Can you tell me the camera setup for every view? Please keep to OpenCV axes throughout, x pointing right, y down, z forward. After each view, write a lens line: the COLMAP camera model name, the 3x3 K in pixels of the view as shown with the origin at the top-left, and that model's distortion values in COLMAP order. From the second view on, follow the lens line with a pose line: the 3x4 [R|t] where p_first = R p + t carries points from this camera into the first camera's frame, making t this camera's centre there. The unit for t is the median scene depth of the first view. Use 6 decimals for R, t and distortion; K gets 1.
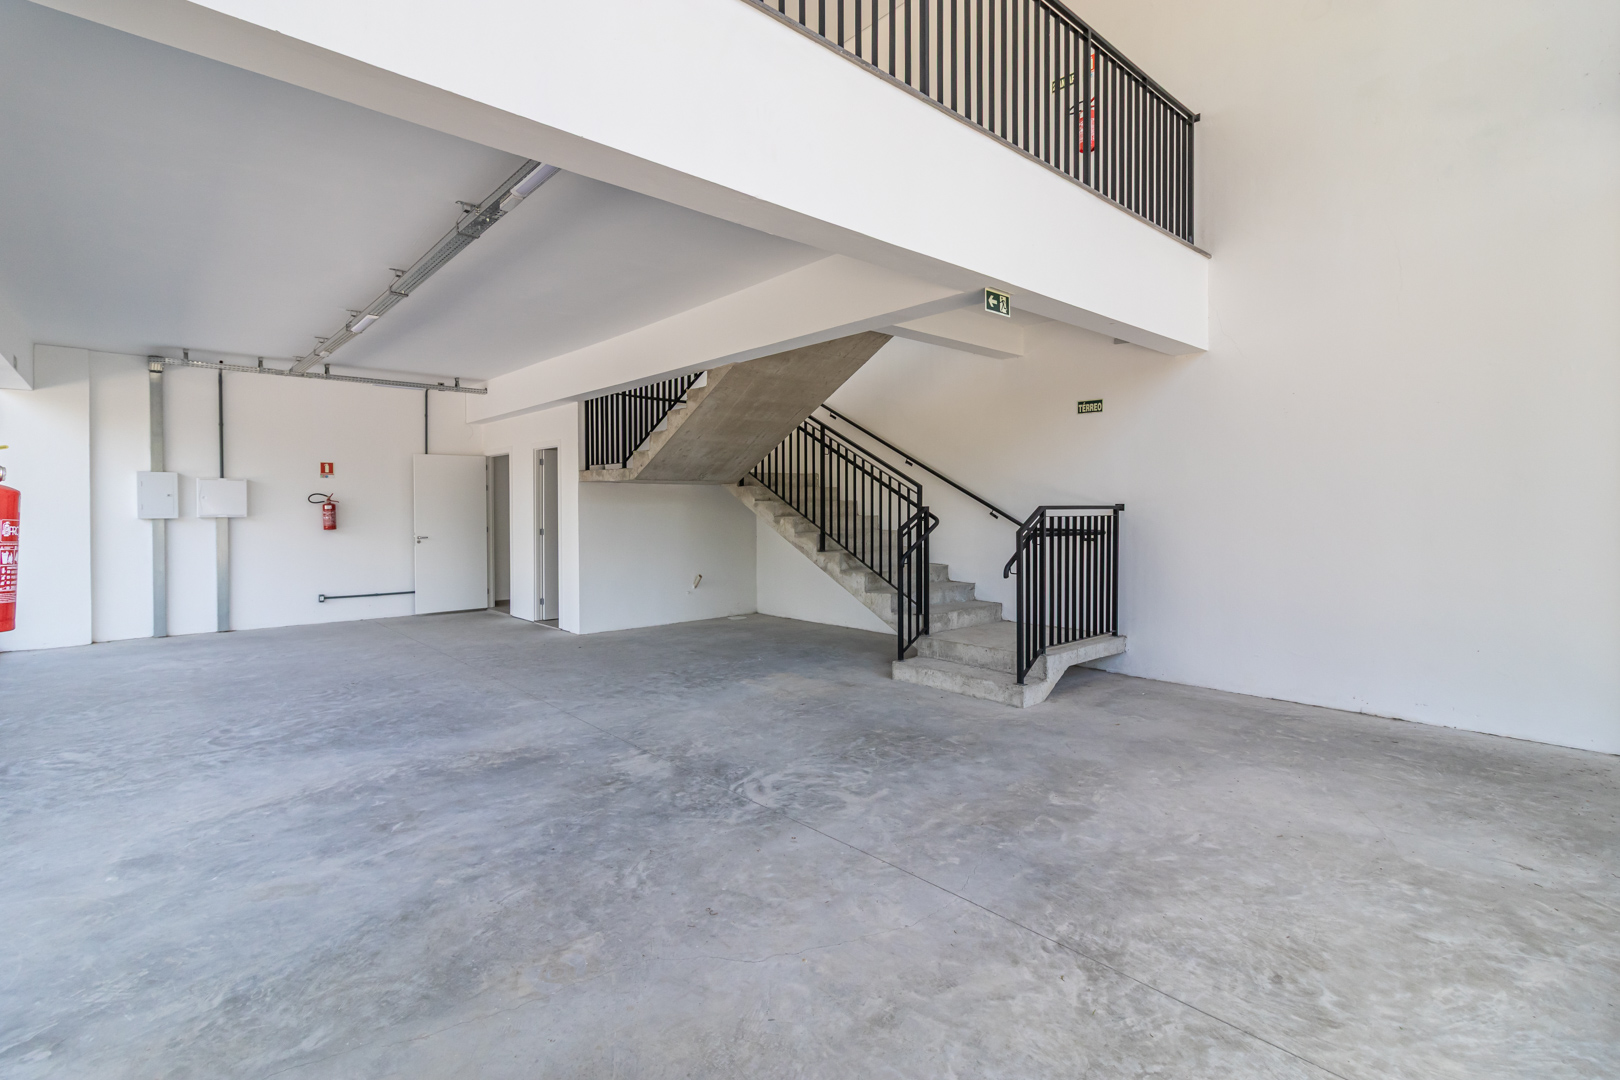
lens RADIAL K [[777.9, 0, 767.6], [0, 777.9, 508.6], [0, 0, 1]] dist [-0.005634, 0.002823]
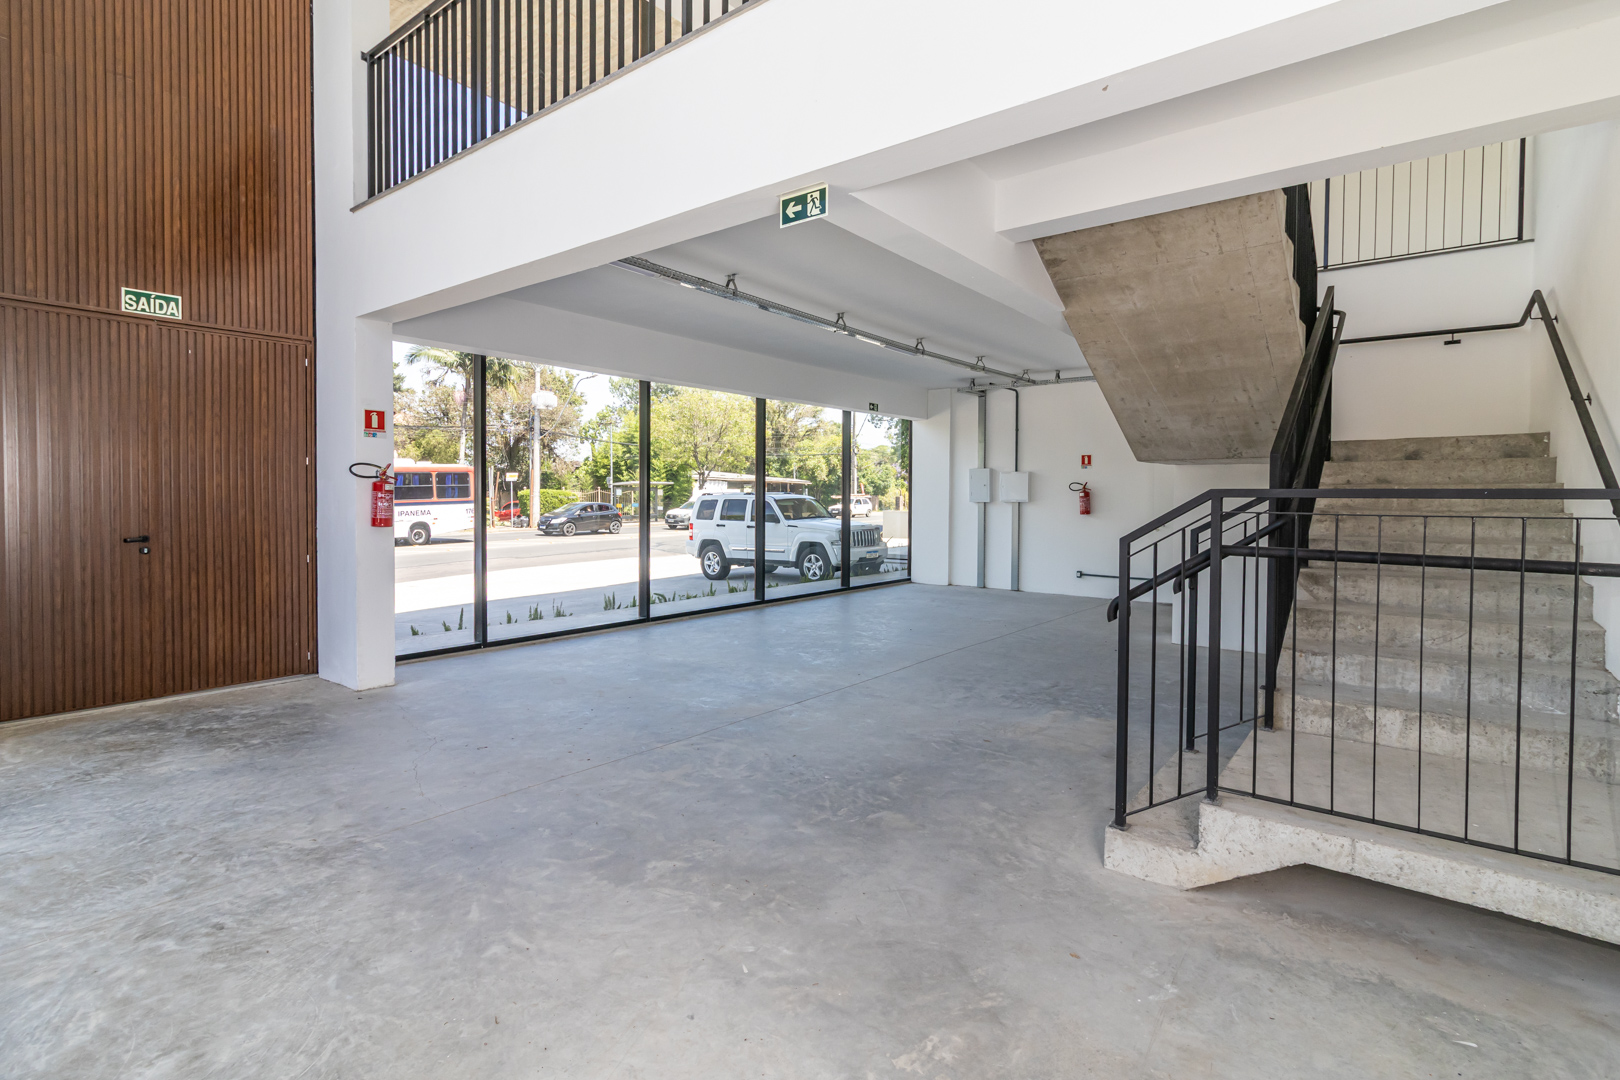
lens RADIAL K [[777.9, 0, 819.2], [0, 777.9, 504.8], [0, 0, 1]] dist [-0.005634, 0.002823]
pose [[0.189068, 0.014651, -0.981855, 1.026824], [-0.007927, 0.999879, 0.013394, 0.003111], [0.981932, 0.005251, 0.189161, 0.890540]]
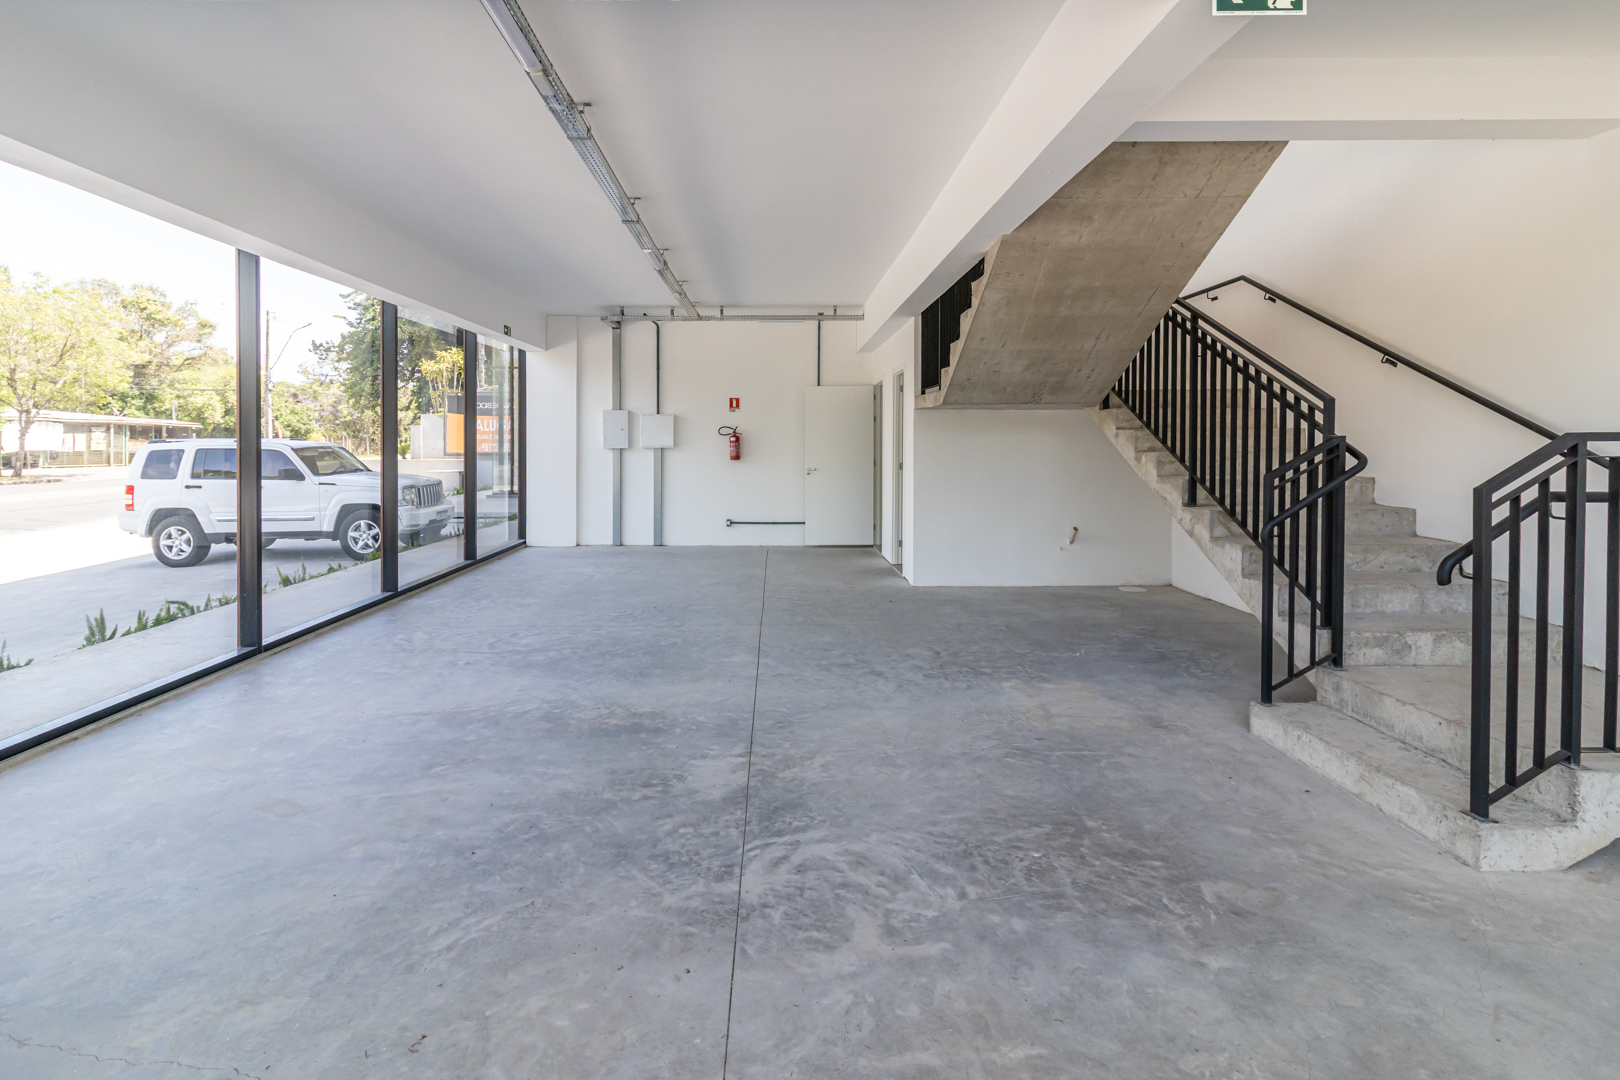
lens RADIAL K [[777.9, 0, 757.8], [0, 777.9, 446.7], [0, 0, 1]] dist [-0.005634, 0.002823]
pose [[0.750207, 0.005596, -0.661179, 0.383878], [-0.001566, 0.999976, 0.006687, 0.003419], [0.661201, -0.003981, 0.750198, 0.461925]]
